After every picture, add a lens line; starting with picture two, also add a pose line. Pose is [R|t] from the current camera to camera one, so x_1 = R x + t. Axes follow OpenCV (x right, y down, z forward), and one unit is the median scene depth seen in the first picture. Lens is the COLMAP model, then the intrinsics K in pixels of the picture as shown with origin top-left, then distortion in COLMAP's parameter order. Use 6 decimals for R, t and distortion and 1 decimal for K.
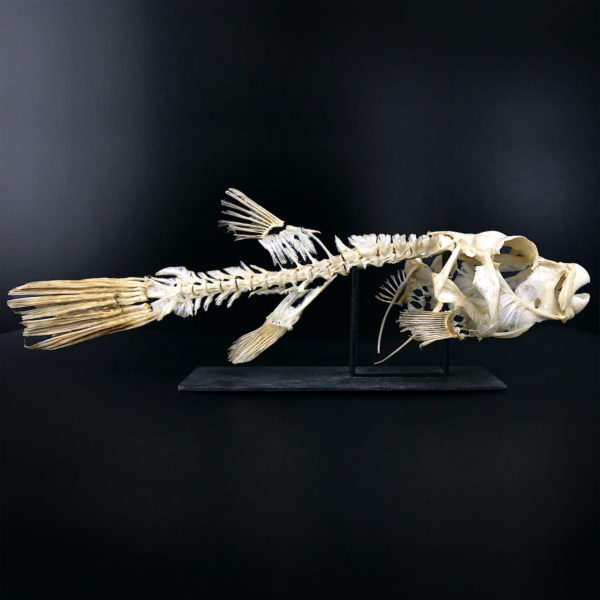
lens RADIAL K [[715.1, 0, 300.3], [0, 715.1, 299.2], [0, 0, 1]] dist [-0.099807, 0.000000]
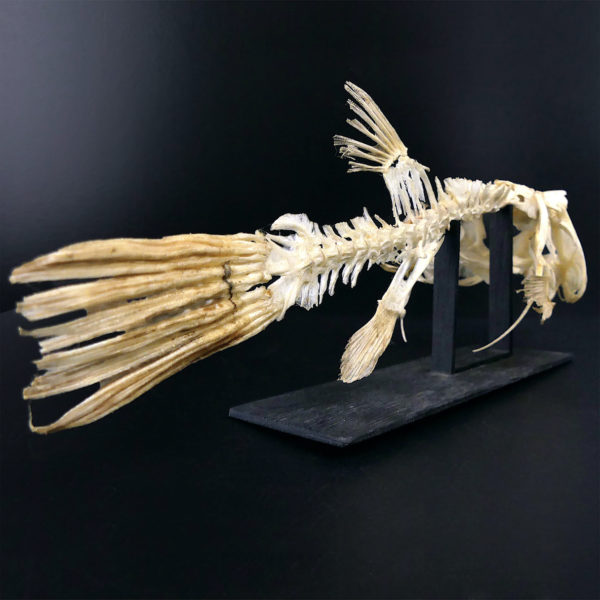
lens RADIAL K [[715.1, 0, 300.1], [0, 715.1, 300.6], [0, 0, 1]] dist [-0.099807, 0.000000]
pose [[0.610772, -0.066785, 0.788985, -0.589582], [0.077280, 0.996707, 0.024543, 0.005183], [-0.788026, 0.045982, 0.613922, 0.682806]]
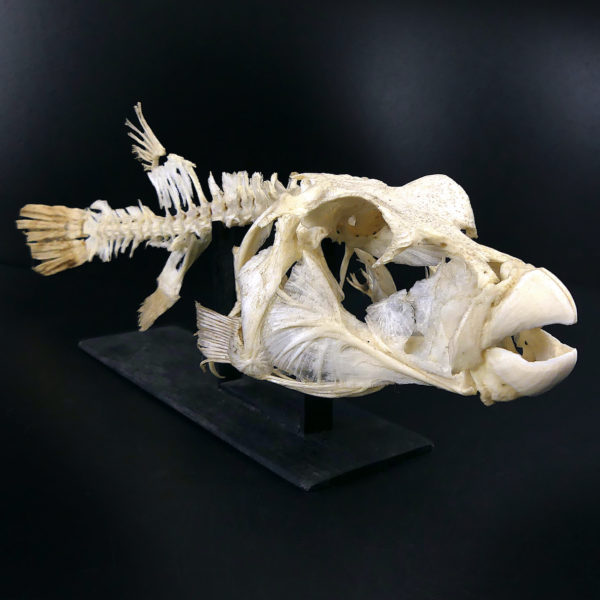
lens RADIAL K [[715.1, 0, 299.8], [0, 715.1, 299.2], [0, 0, 1]] dist [-0.099807, 0.000000]
pose [[0.654852, 0.183319, -0.733187, 0.602825], [-0.121597, 0.983053, 0.137188, -0.073569], [0.745911, -0.000685, 0.666046, 0.625270]]
